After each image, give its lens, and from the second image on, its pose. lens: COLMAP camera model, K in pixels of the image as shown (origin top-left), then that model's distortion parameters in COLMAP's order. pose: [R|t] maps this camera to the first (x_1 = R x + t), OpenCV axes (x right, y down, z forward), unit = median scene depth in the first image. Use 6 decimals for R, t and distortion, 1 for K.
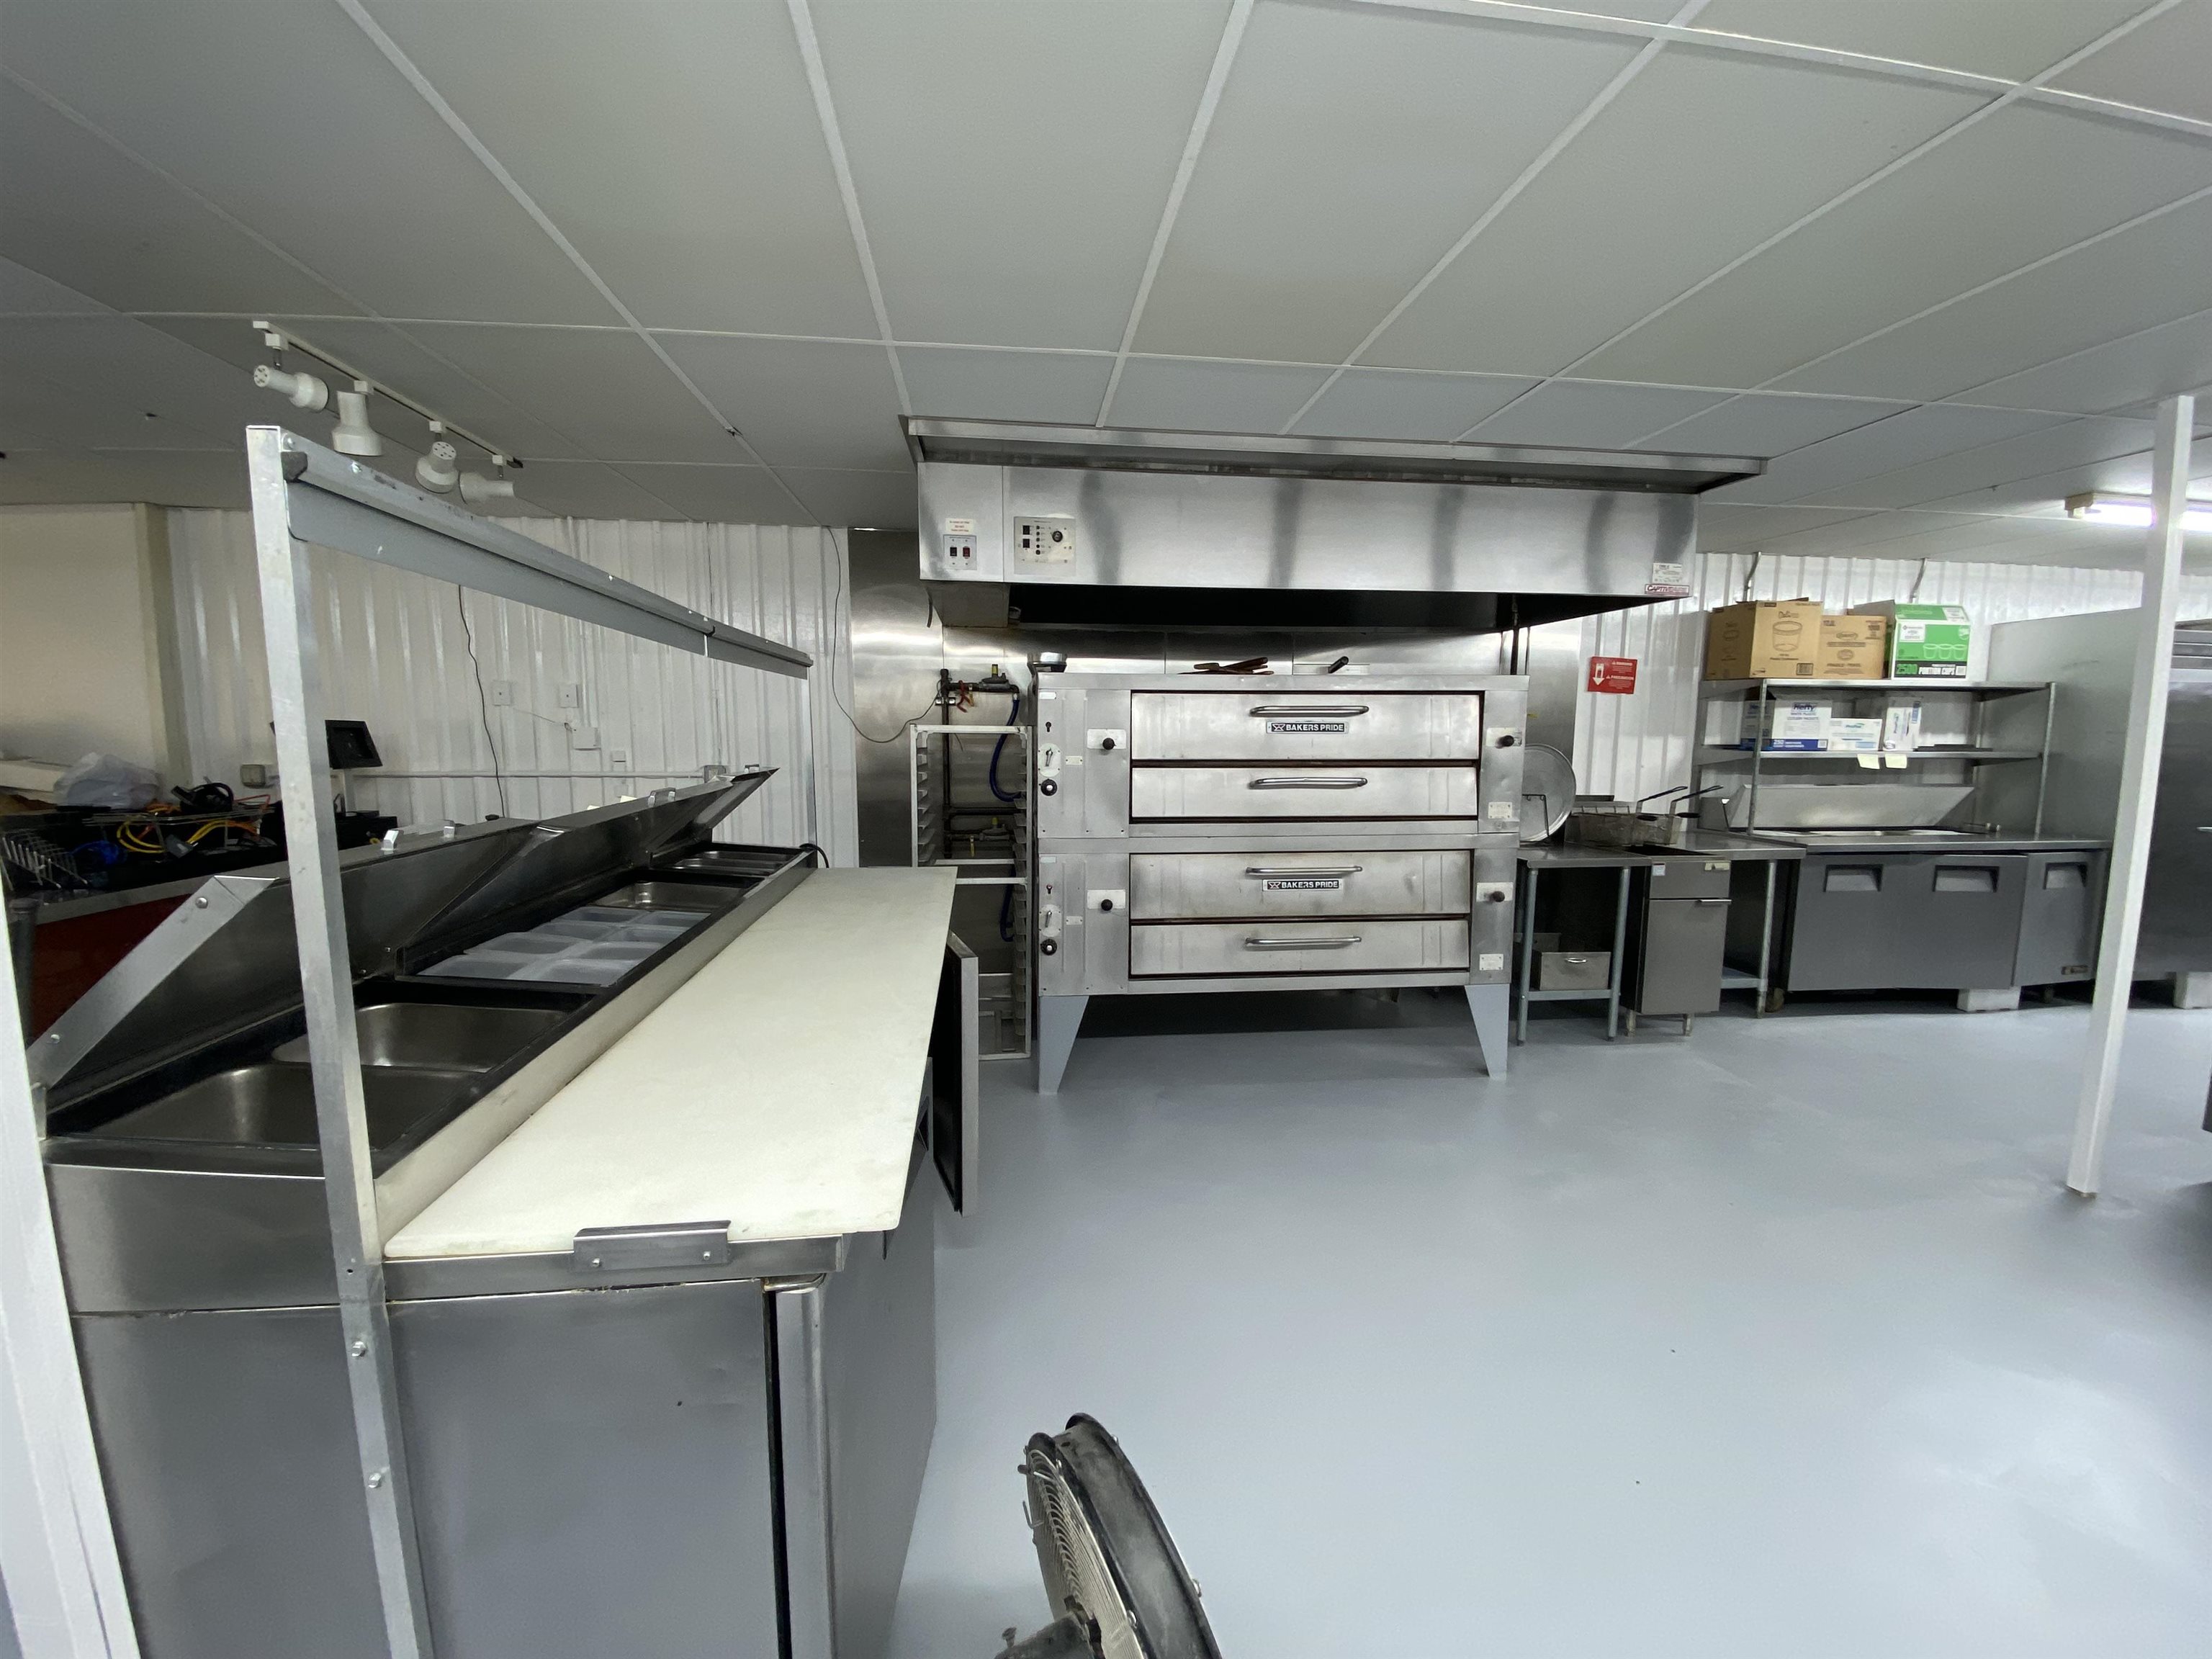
lens RADIAL K [[884.9, 0, 1106.0], [0, 884.9, 829.5], [0, 0, 1]] dist [-0.000101, -0.009116]
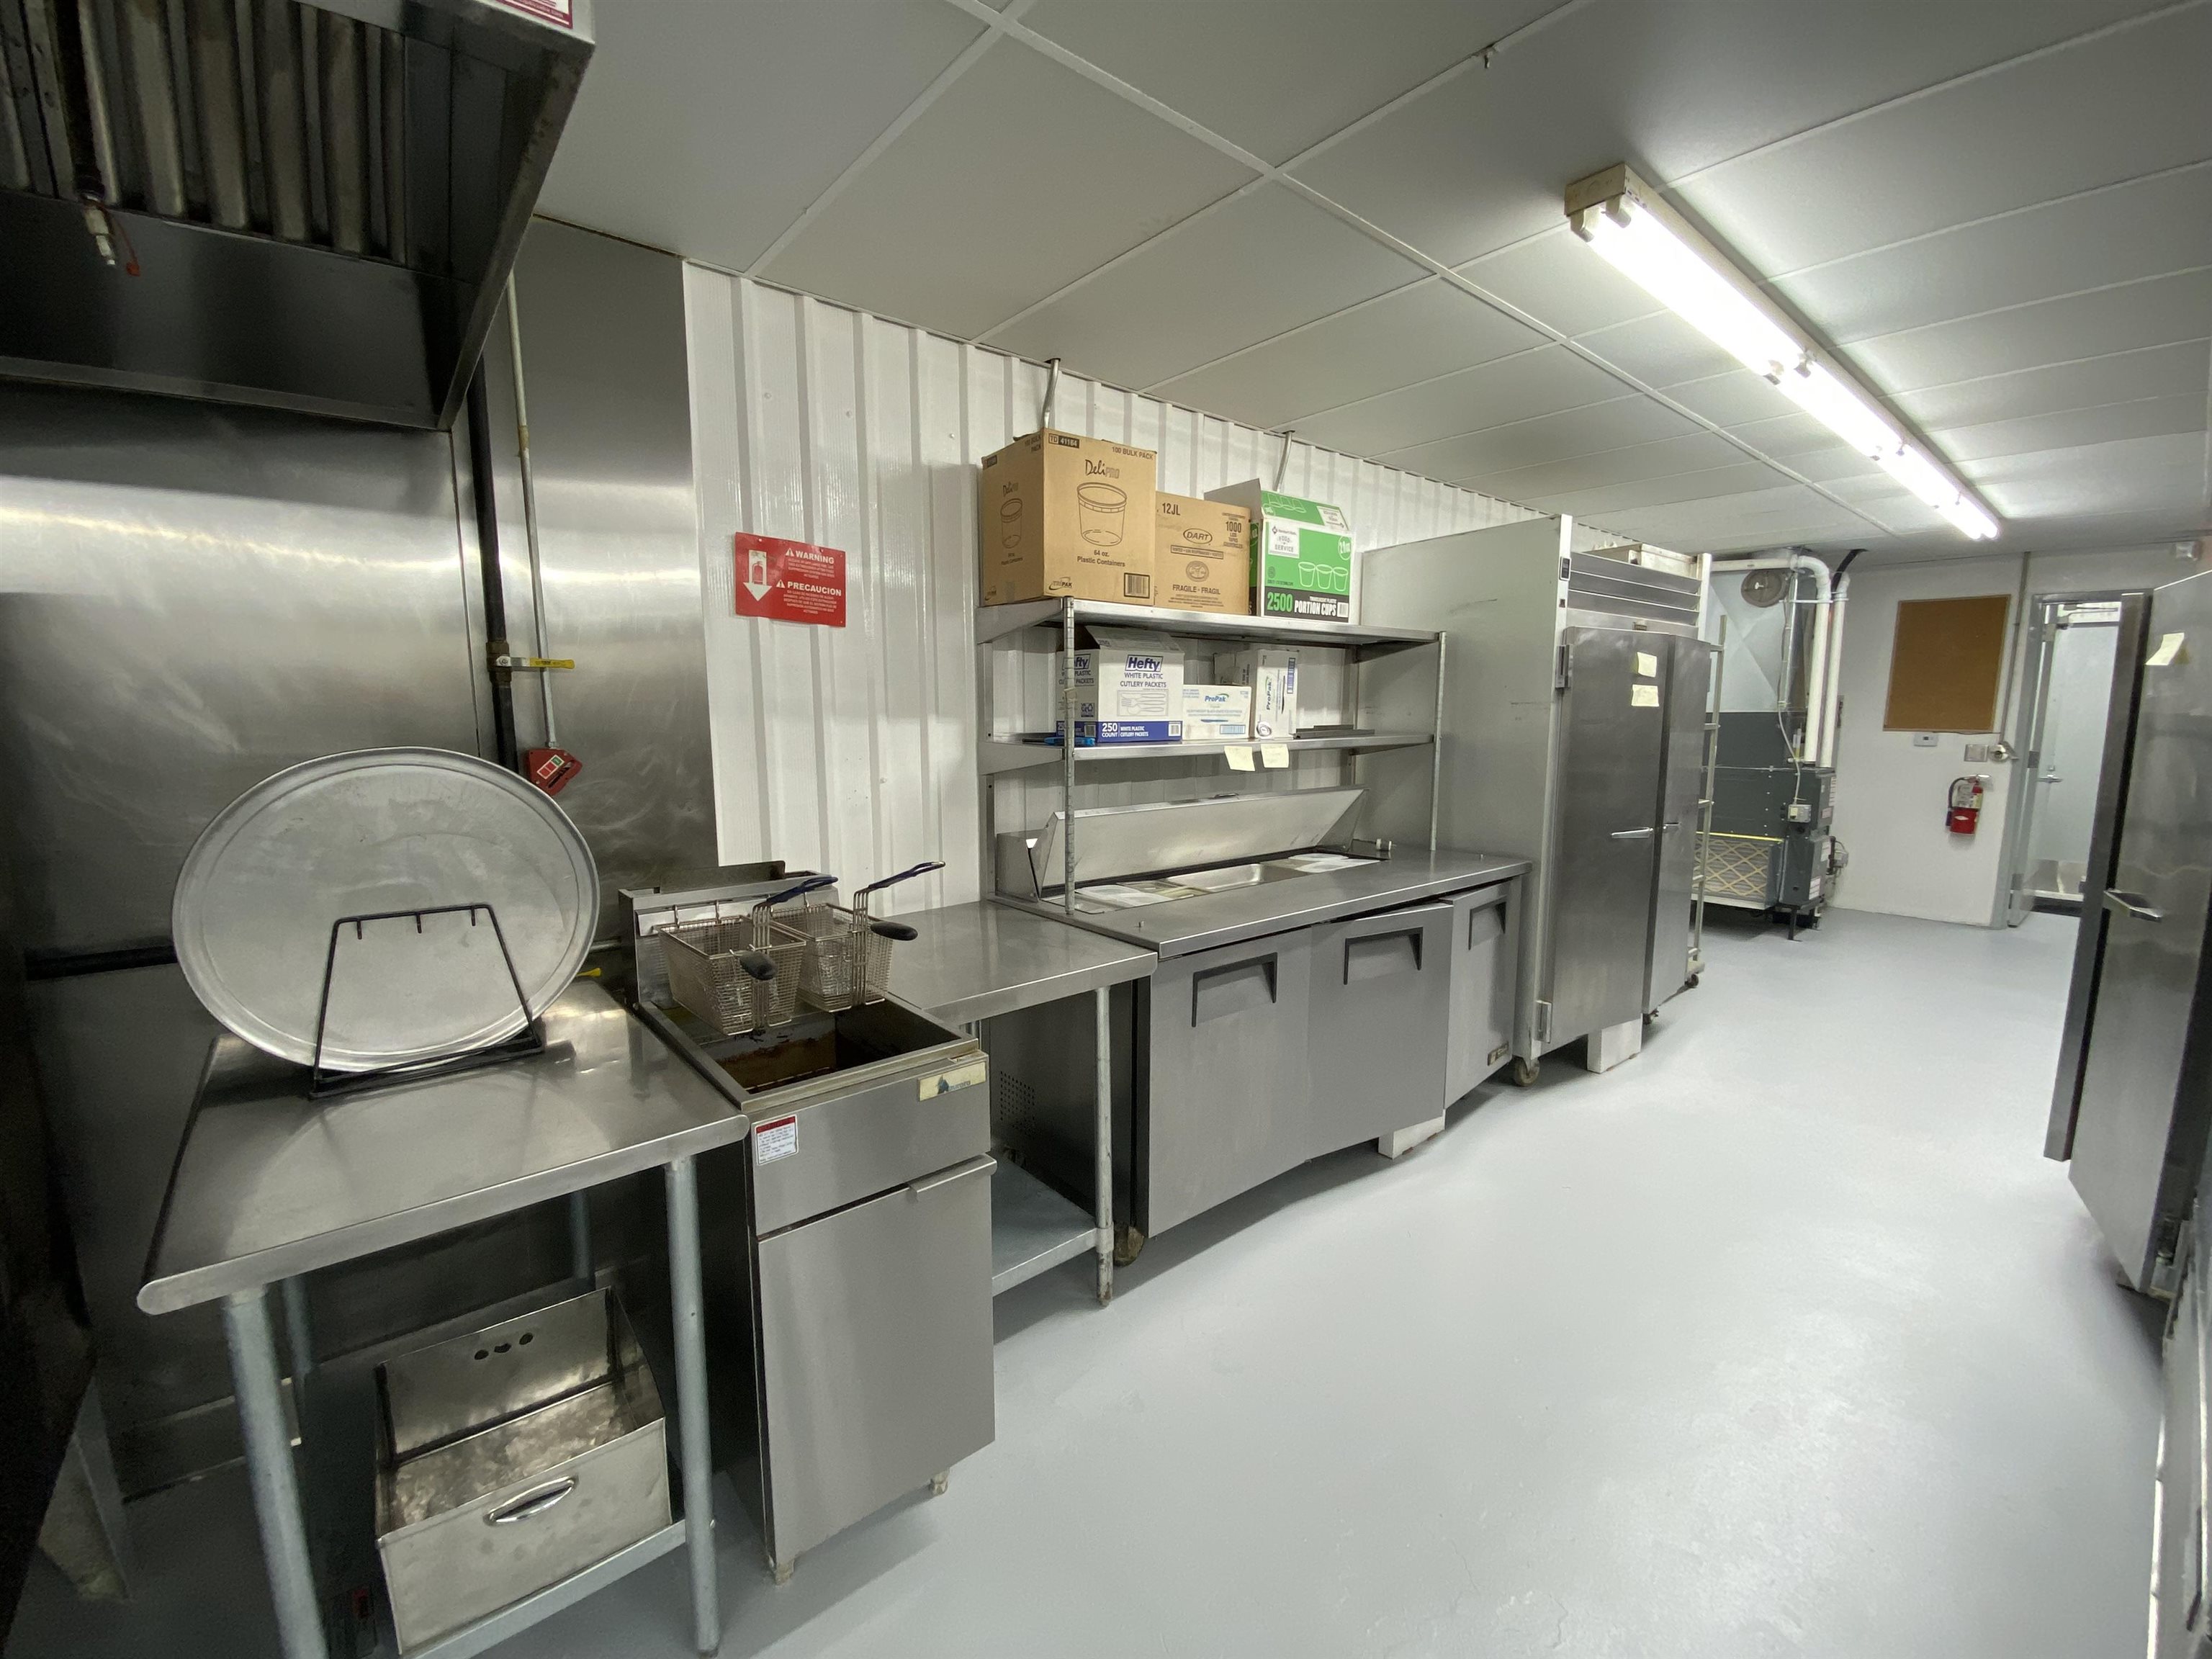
lens RADIAL K [[902.5, 0, 1106.0], [0, 902.5, 829.5], [0, 0, 1]] dist [0.054853, -0.035279]
pose [[0.829936, -0.076506, 0.552588, 0.454233], [0.067133, 0.997050, 0.037213, -0.057939], [-0.553804, 0.006212, 0.832624, 0.545617]]
